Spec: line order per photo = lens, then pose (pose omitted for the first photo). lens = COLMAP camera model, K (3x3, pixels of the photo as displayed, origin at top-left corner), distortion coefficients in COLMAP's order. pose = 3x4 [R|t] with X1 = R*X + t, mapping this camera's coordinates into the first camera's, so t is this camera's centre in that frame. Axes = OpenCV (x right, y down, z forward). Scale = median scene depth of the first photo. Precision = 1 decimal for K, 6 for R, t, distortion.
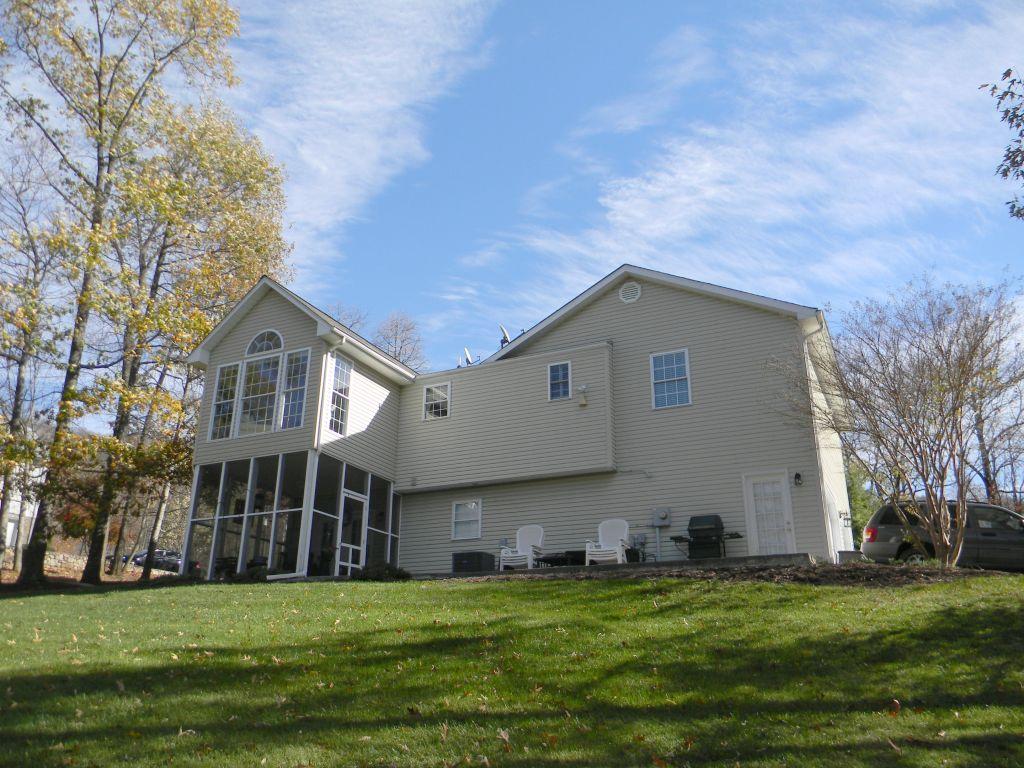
lens RADIAL K [[840.6, 0, 514.4], [0, 840.6, 381.5], [0, 0, 1]] dist [-0.004090, -0.010662]
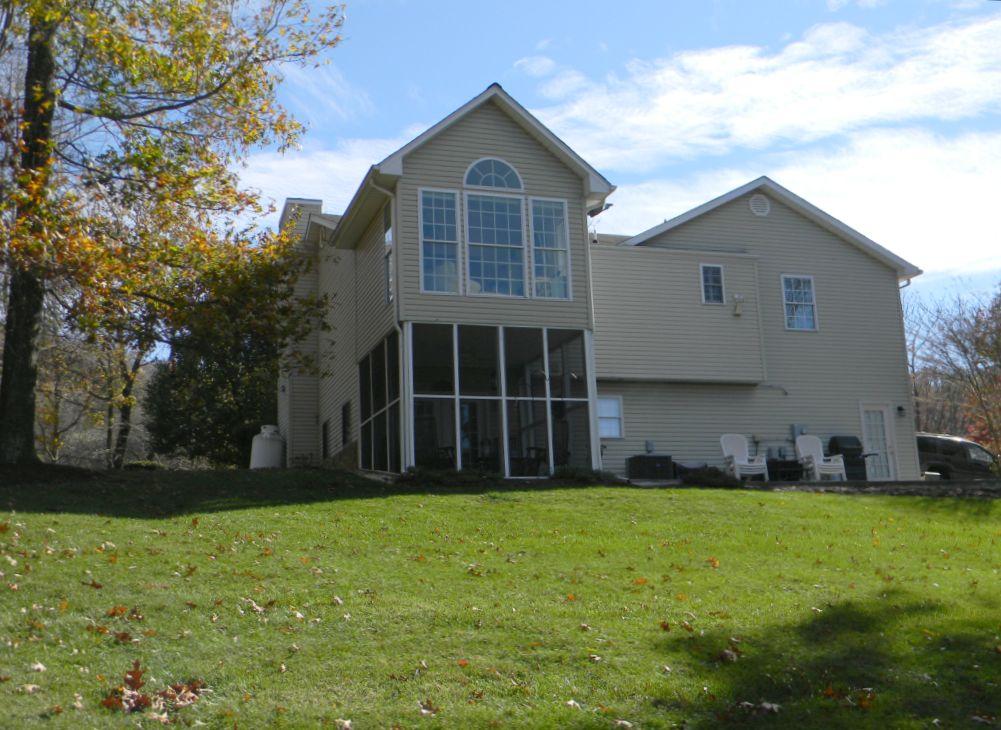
lens RADIAL K [[1089.1, 0, 497.9], [0, 1089.1, 367.6], [0, 0, 1]] dist [0.002696, 0.000000]
pose [[0.711355, 0.098911, 0.695838, -0.995213], [-0.204556, 0.976325, 0.070336, 0.056246], [-0.672407, -0.192371, 0.714746, 0.259760]]
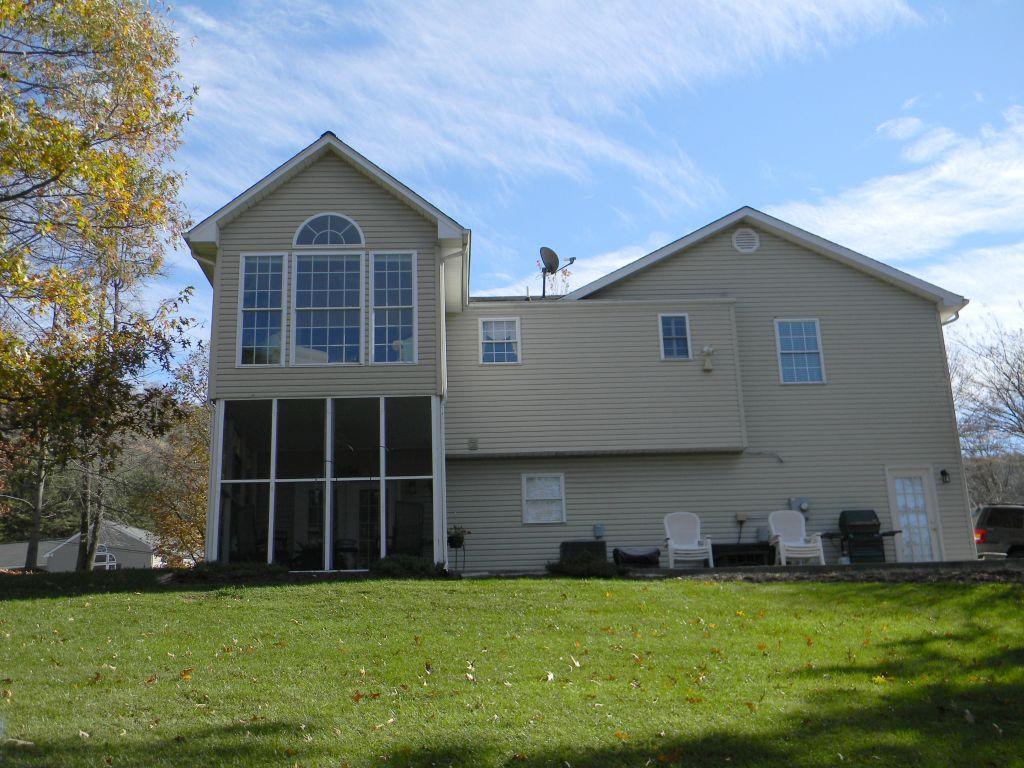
lens RADIAL K [[1097.7, 0, 511.3], [0, 1097.7, 382.0], [0, 0, 1]] dist [-0.011016, 0.000000]
pose [[0.878502, 0.095015, 0.468195, -0.590831], [-0.128337, 0.990935, 0.039707, 0.021737], [-0.460178, -0.094970, 0.882733, 0.128976]]
